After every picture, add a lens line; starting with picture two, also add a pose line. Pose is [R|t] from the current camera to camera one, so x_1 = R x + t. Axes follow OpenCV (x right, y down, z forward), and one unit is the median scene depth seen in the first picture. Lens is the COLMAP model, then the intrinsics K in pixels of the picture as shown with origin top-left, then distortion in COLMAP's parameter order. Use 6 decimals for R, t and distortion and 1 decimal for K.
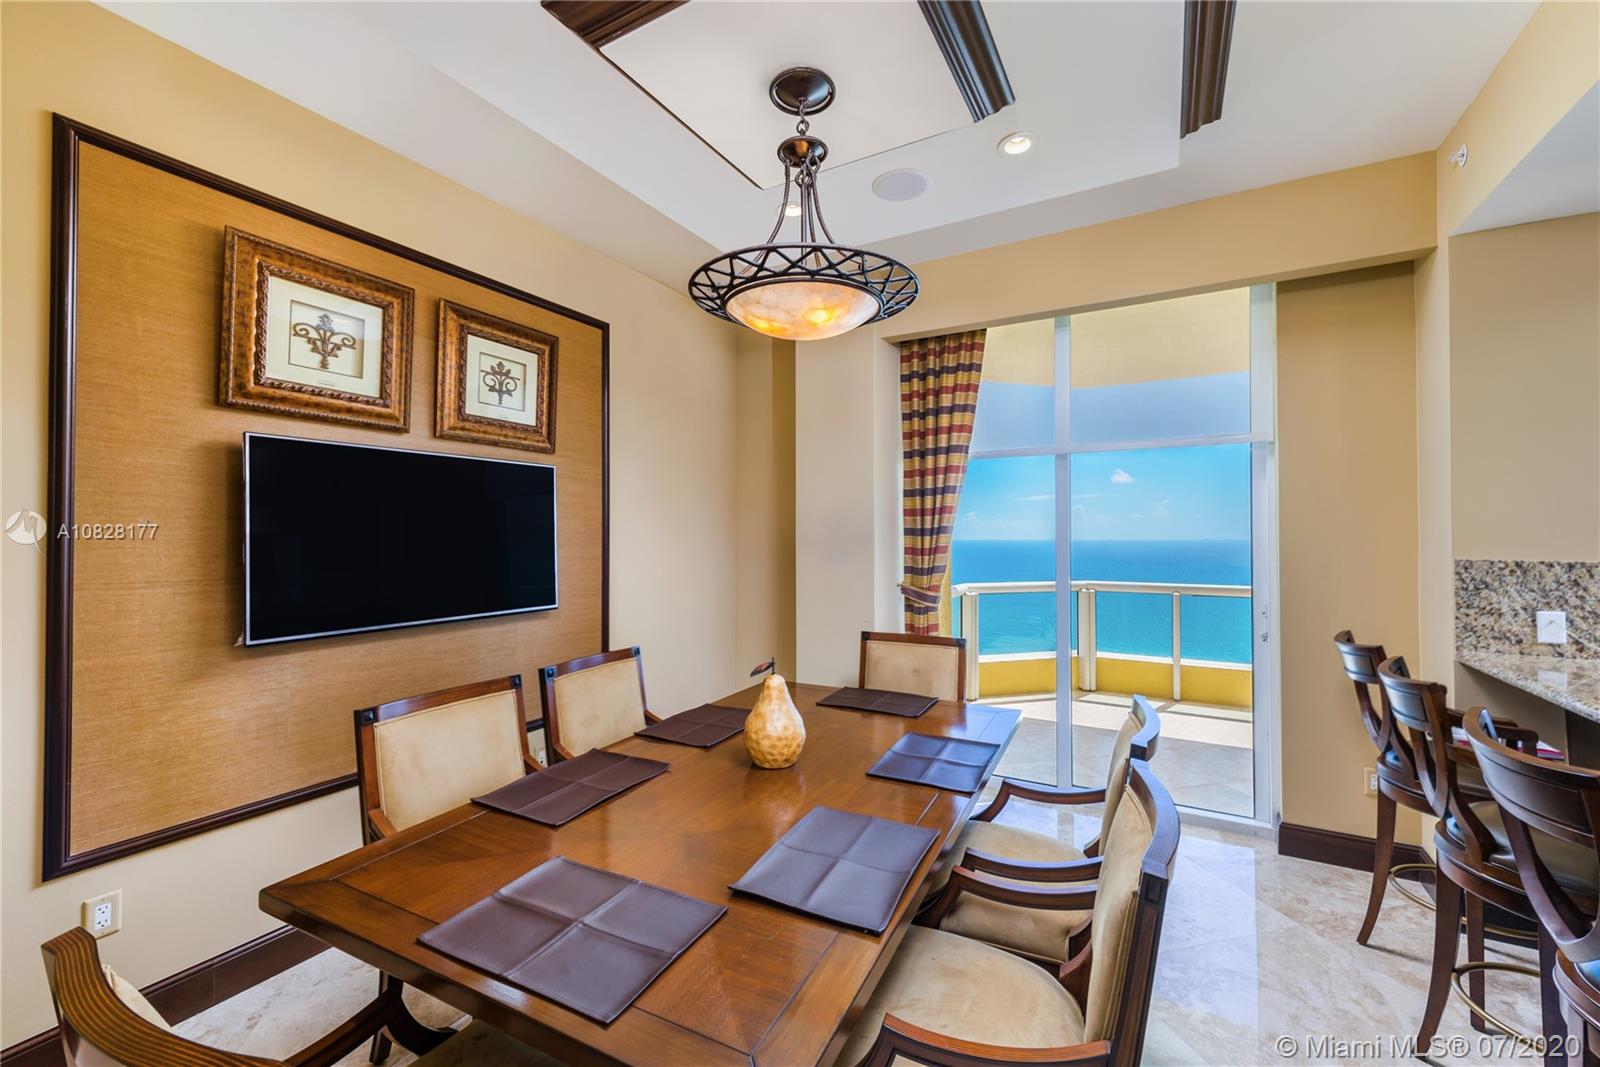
lens RADIAL K [[661.8, 0, 800.0], [0, 661.8, 529.2], [0, 0, 1]] dist [0.011655, -0.000062]
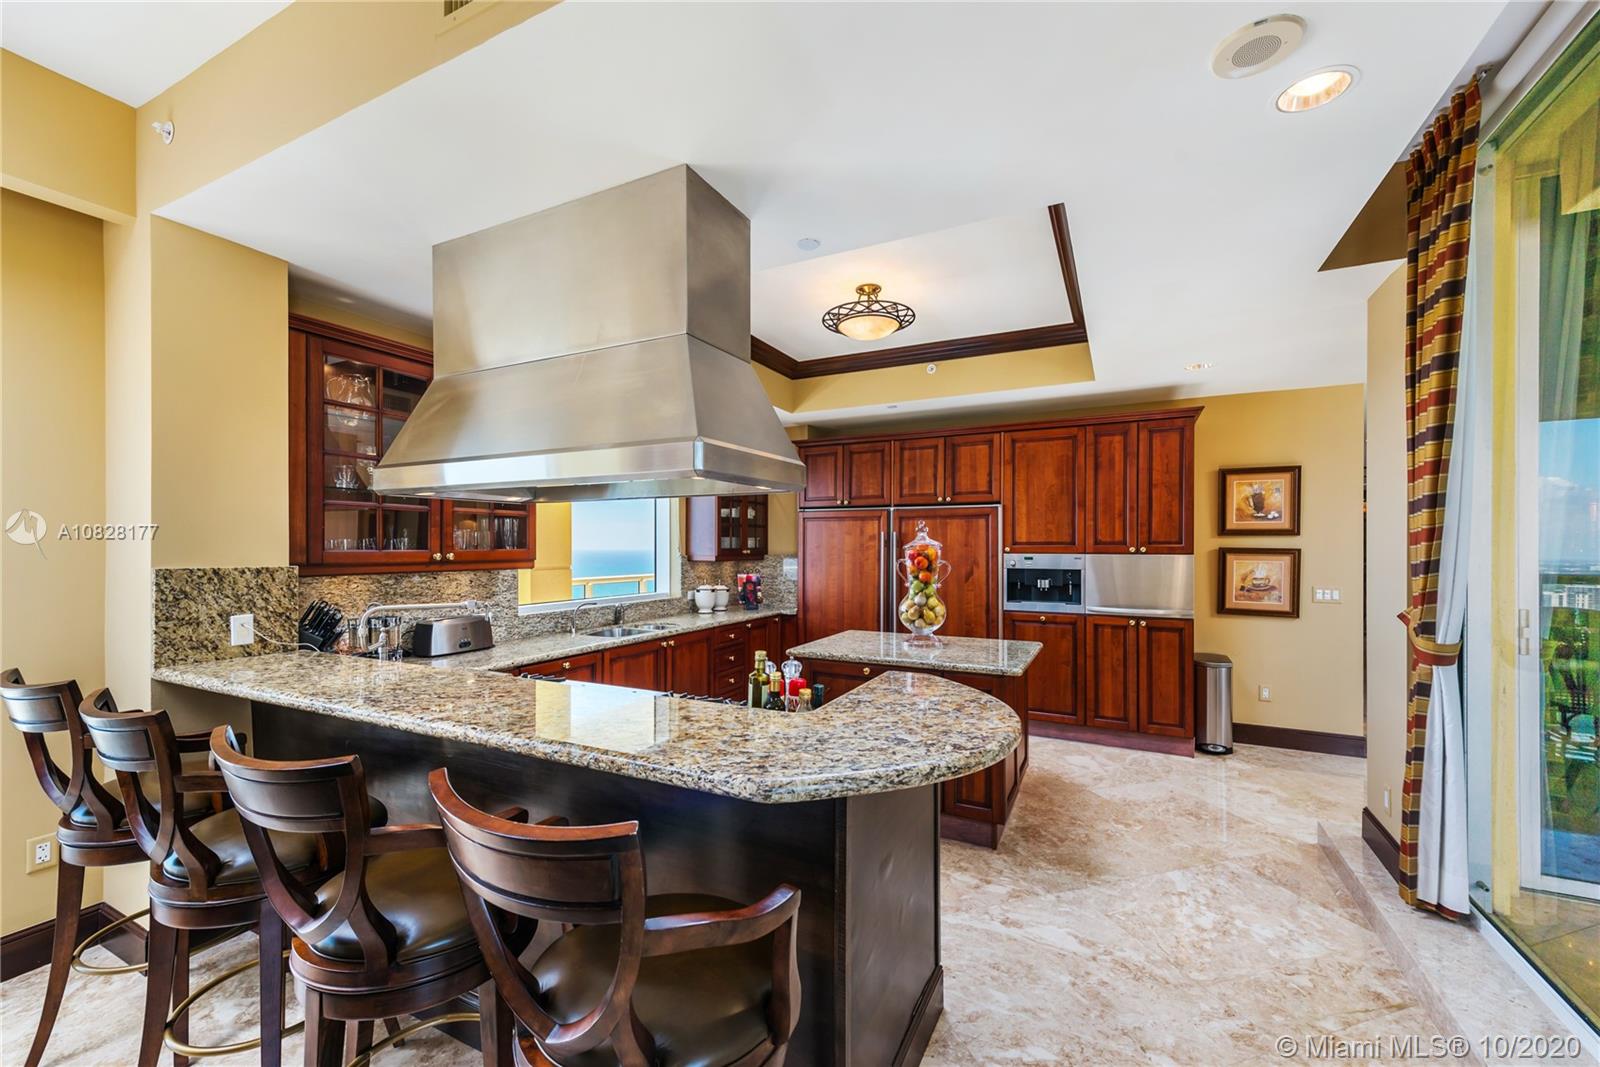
lens RADIAL K [[661.8, 0, 795.0], [0, 661.8, 543.0], [0, 0, 1]] dist [0.011655, -0.000062]
pose [[-0.027190, 0.004207, 0.999621, 0.040072], [-0.010087, 0.999939, -0.004483, 0.004764], [-0.999579, -0.010205, -0.027146, 0.157889]]
